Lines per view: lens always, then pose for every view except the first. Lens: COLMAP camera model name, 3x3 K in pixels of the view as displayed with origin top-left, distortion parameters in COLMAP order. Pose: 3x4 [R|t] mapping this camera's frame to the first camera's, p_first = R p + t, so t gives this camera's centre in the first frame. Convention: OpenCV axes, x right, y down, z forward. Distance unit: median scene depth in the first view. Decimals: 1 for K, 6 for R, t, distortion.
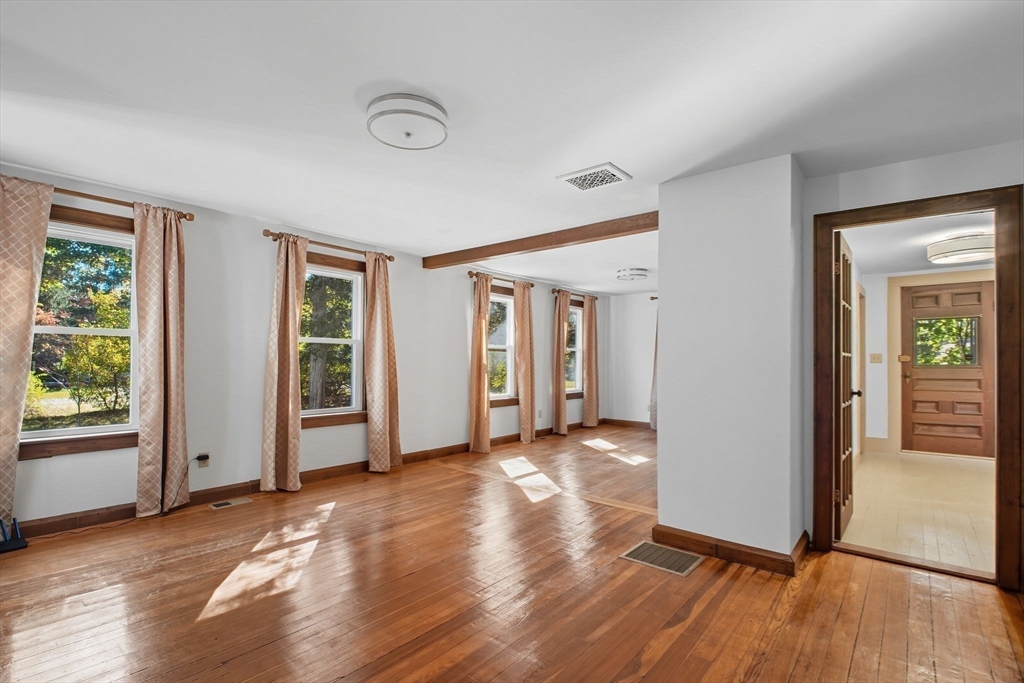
lens RADIAL K [[478.9, 0, 503.3], [0, 478.9, 339.9], [0, 0, 1]] dist [-0.000149, -0.005040]
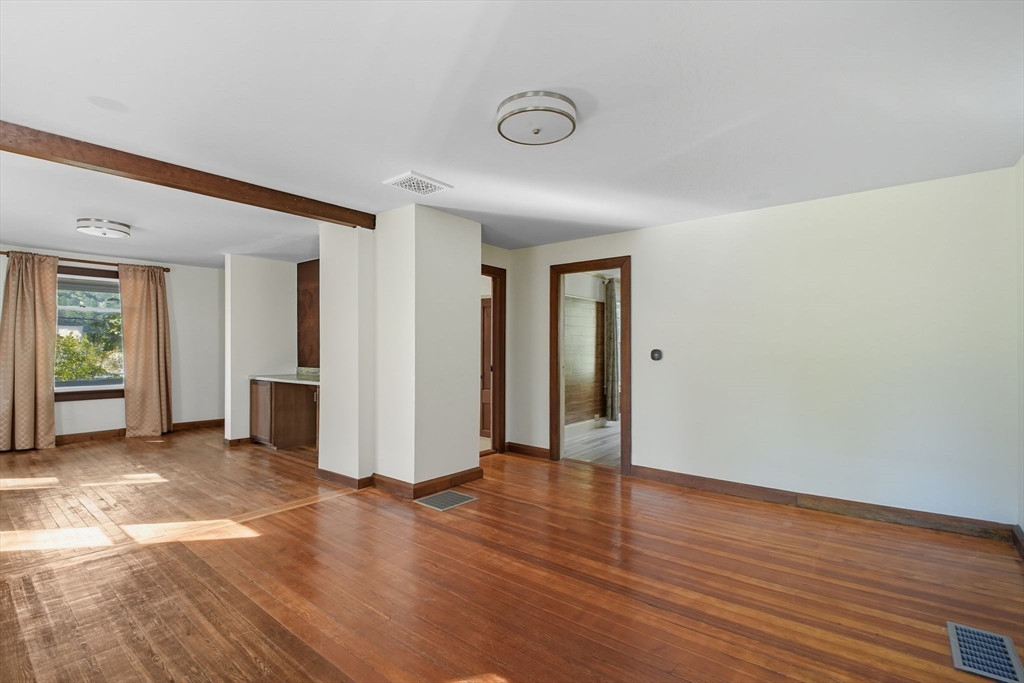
lens RADIAL K [[478.9, 0, 503.3], [0, 478.9, 339.9], [0, 0, 1]] dist [-0.000149, -0.005040]
pose [[0.001413, 0.002978, 0.999995, -0.998054], [-0.042620, 0.999087, -0.002915, 0.011806], [-0.999090, -0.042615, 0.001538, 0.871505]]
